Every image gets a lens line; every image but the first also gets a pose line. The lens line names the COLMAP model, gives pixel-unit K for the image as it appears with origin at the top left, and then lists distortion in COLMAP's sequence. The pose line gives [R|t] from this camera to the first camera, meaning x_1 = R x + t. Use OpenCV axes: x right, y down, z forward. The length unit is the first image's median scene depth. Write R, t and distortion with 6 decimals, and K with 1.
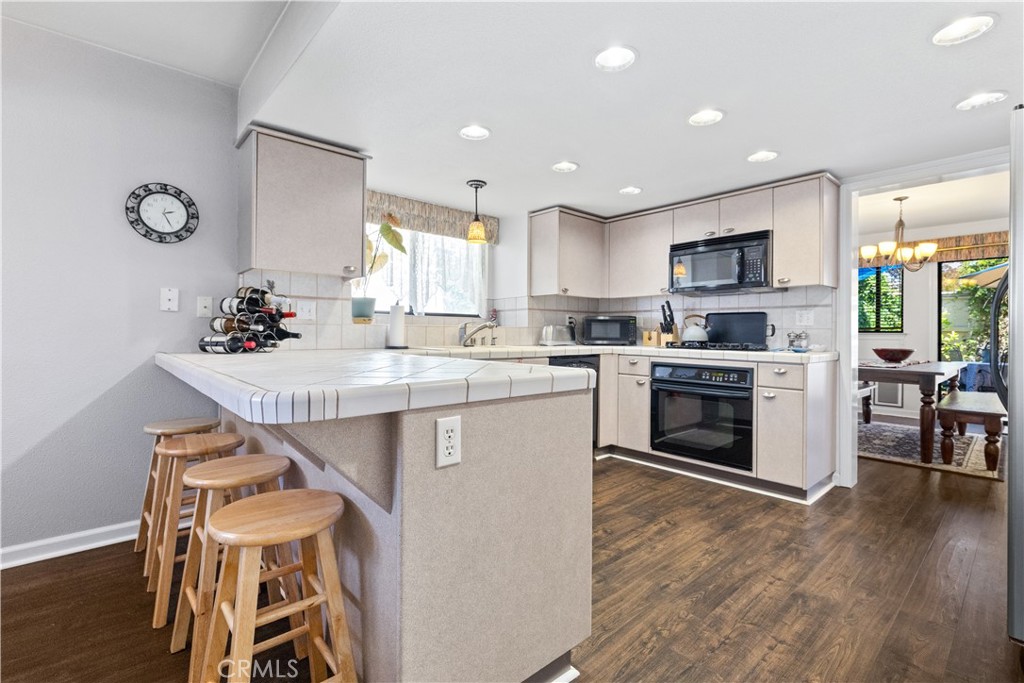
lens RADIAL K [[464.6, 0, 505.5], [0, 464.6, 333.1], [0, 0, 1]] dist [0.000911, -0.001632]
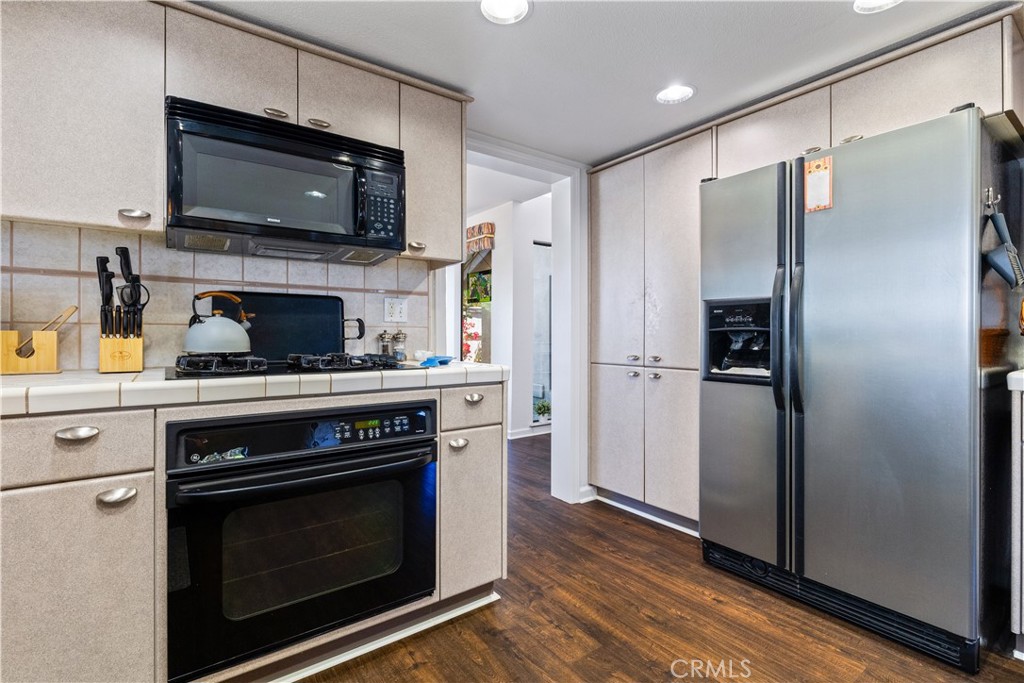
lens RADIAL K [[464.6, 0, 505.9], [0, 464.6, 335.9], [0, 0, 1]] dist [0.000911, -0.001632]
pose [[0.090244, -0.010276, 0.995867, 0.010047], [0.004350, 0.999941, 0.009923, -0.002279], [-0.995910, 0.003437, 0.090283, 0.776087]]
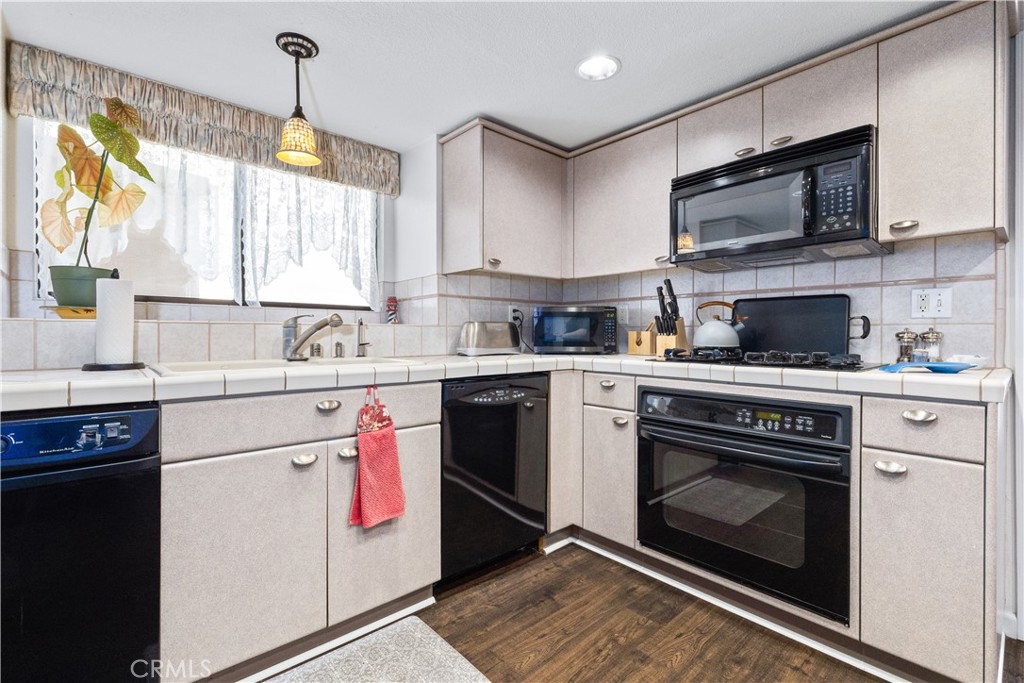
lens RADIAL K [[464.6, 0, 505.4], [0, 464.6, 335.3], [0, 0, 1]] dist [0.000911, -0.001632]
pose [[0.999985, -0.005115, 0.001841, 0.163374], [0.005114, 0.999987, 0.000398, 0.000812], [-0.001843, -0.000389, 0.999998, 0.473473]]
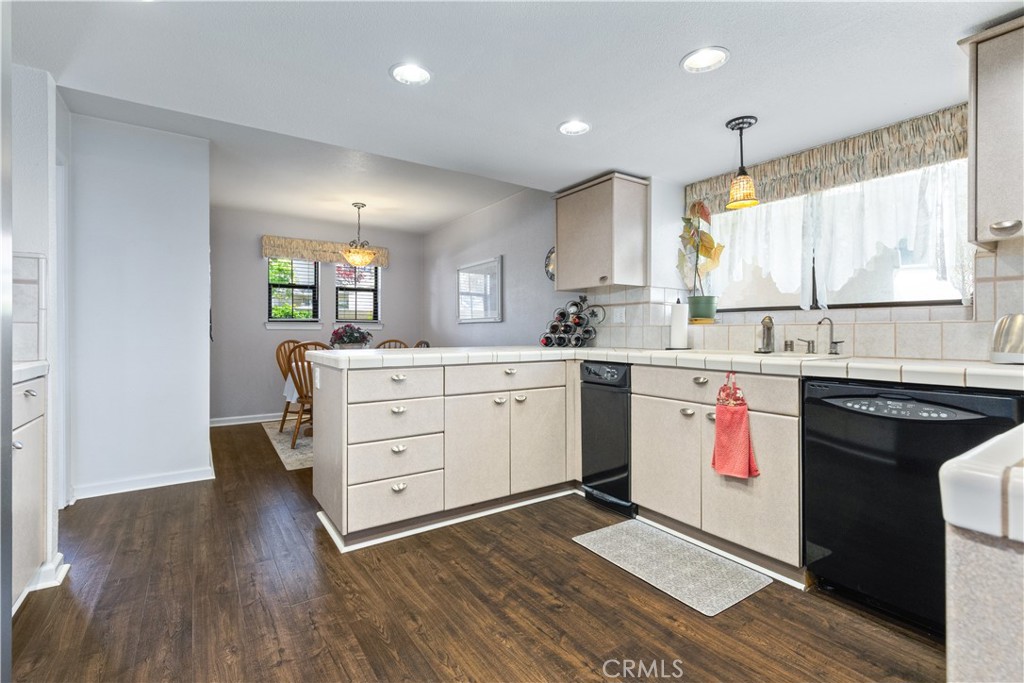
lens RADIAL K [[464.6, 0, 507.2], [0, 464.6, 334.7], [0, 0, 1]] dist [0.000911, -0.001632]
pose [[-0.128264, -0.002598, -0.991737, 0.673456], [-0.004785, 0.999987, -0.002001, 0.004825], [0.991729, 0.004488, -0.128275, 0.723902]]
